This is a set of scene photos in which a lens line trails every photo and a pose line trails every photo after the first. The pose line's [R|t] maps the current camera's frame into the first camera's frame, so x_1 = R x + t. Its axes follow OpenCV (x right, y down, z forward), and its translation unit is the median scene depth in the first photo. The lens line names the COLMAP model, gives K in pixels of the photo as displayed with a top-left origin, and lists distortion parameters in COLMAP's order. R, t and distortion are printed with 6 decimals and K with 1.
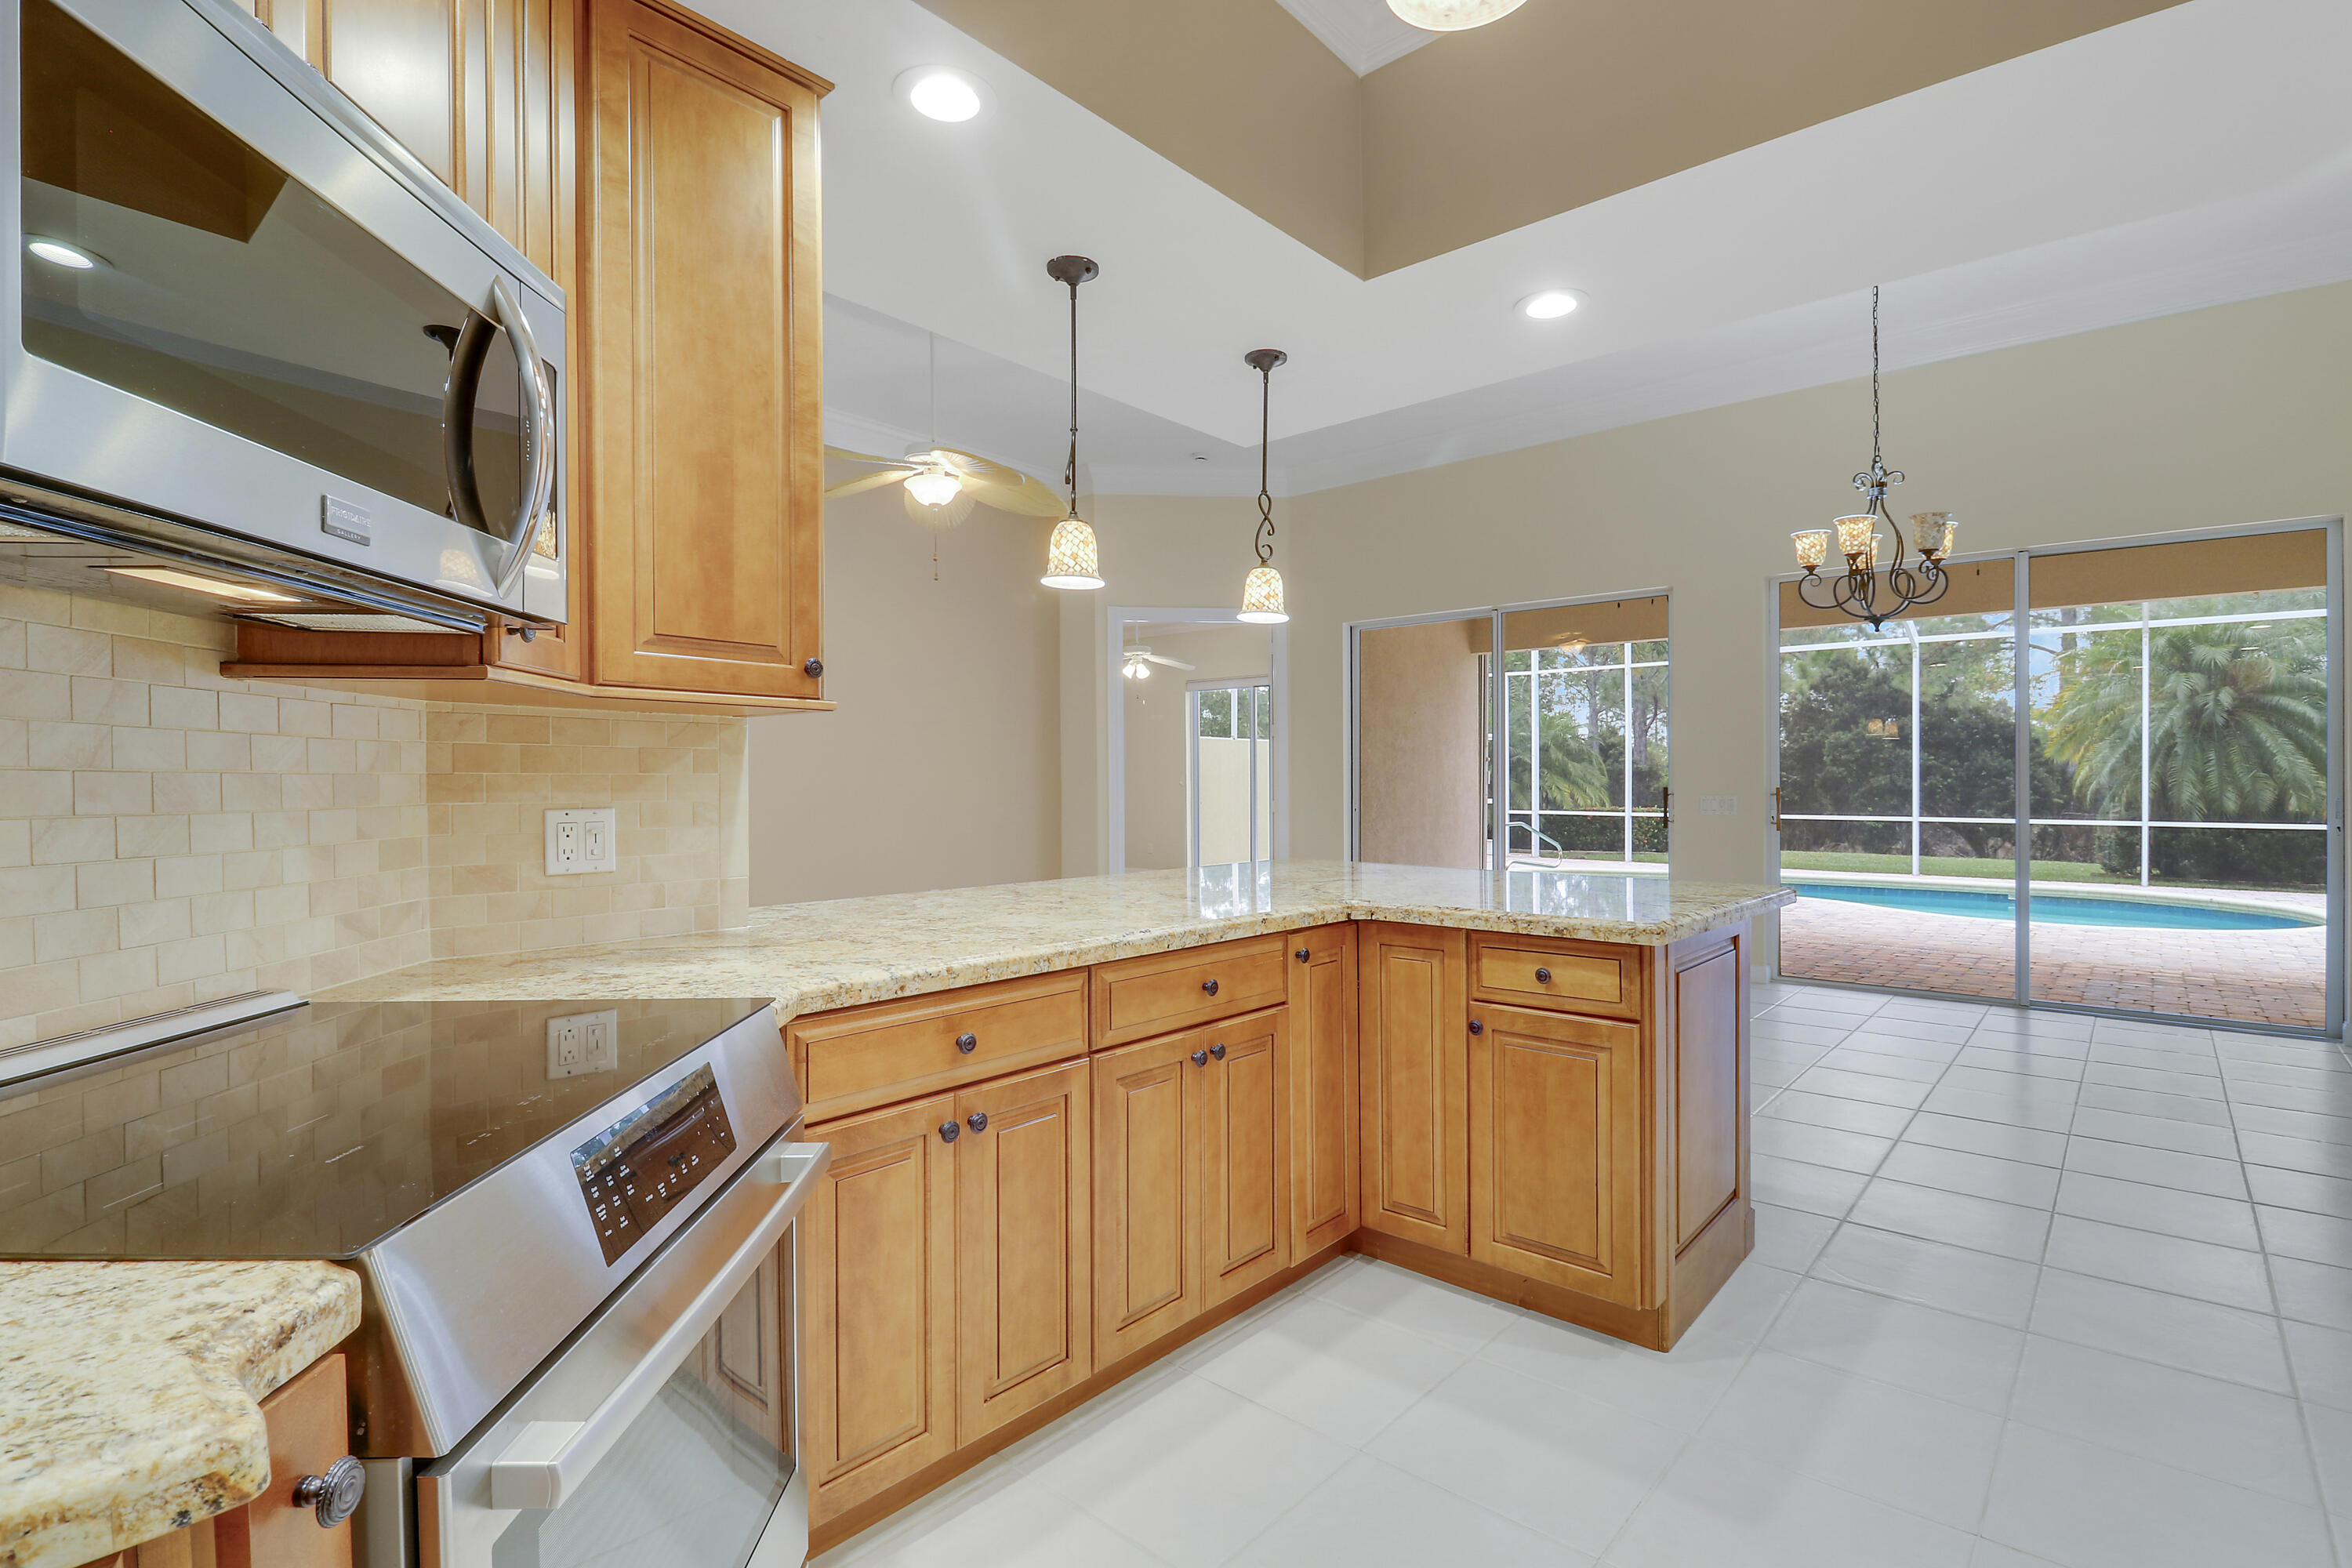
lens RADIAL K [[1112.6, 0, 1221.8], [0, 1112.6, 777.1], [0, 0, 1]] dist [-0.000591, -0.000583]
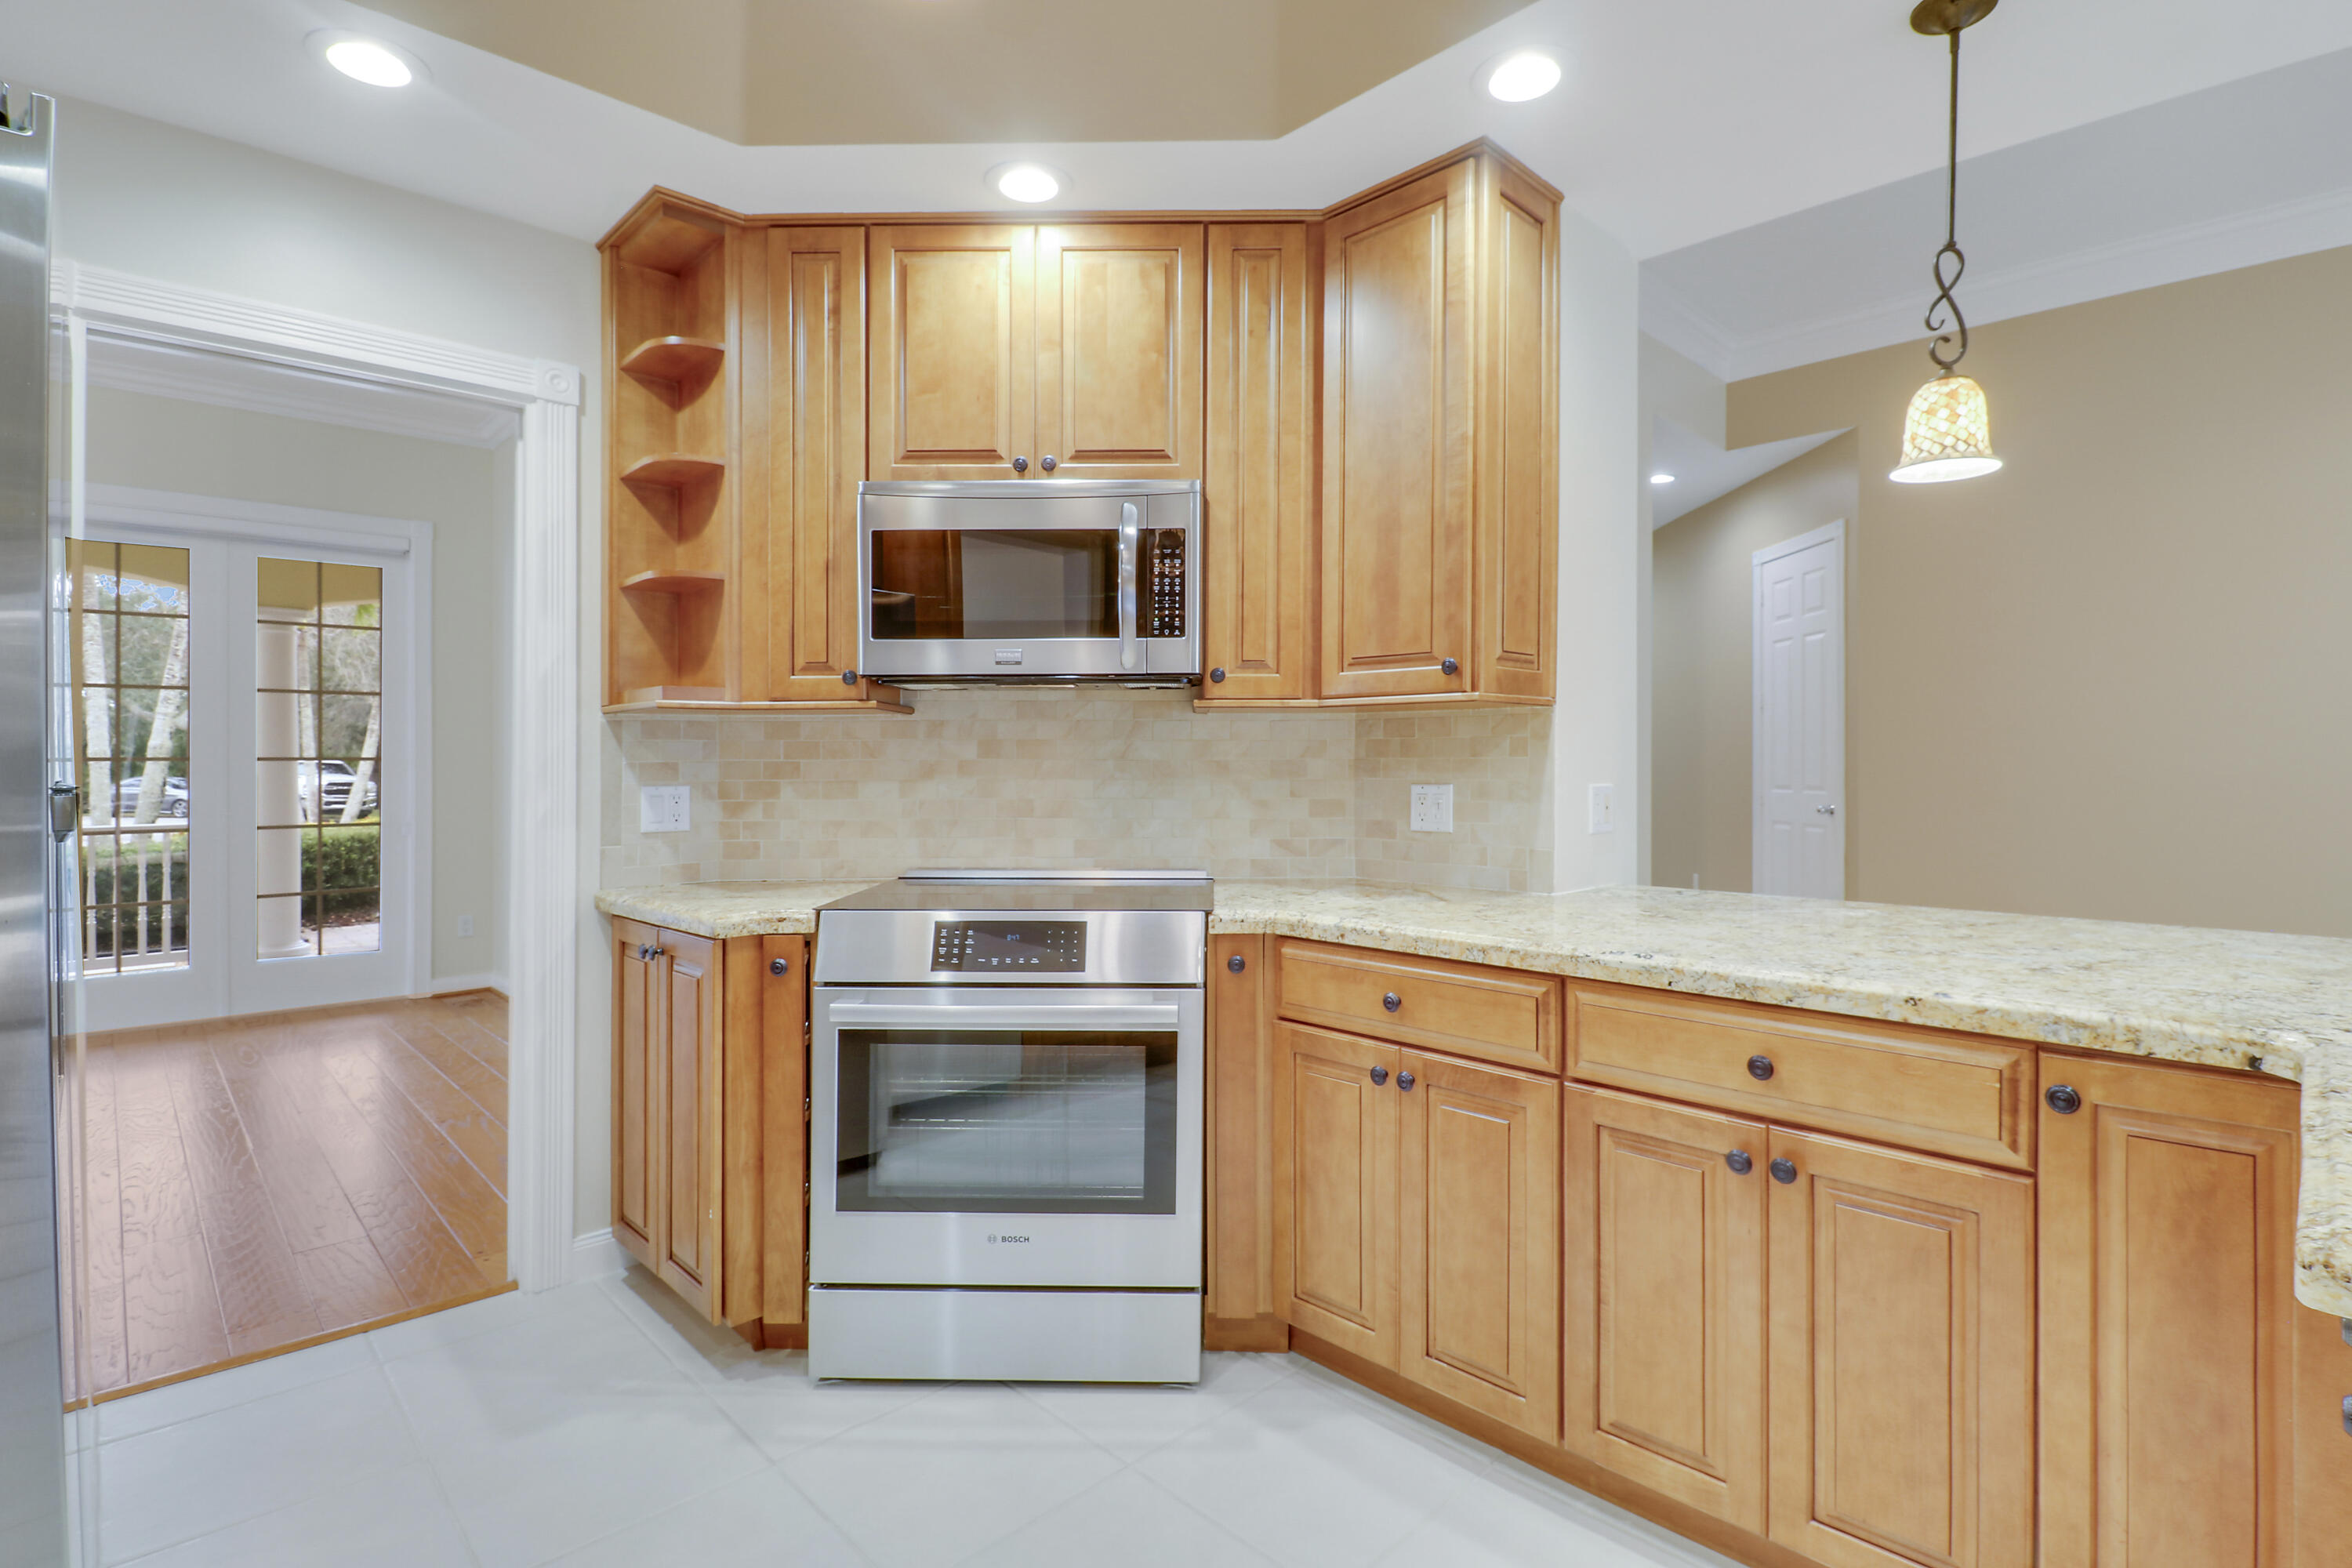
lens RADIAL K [[1112.6, 0, 1171.4], [0, 1112.6, 777.7], [0, 0, 1]] dist [-0.000591, -0.000583]
pose [[-0.110253, 0.010300, -0.993850, 0.825164], [0.007679, 0.999925, 0.009511, 0.005470], [0.993874, -0.006583, -0.110324, 0.852341]]
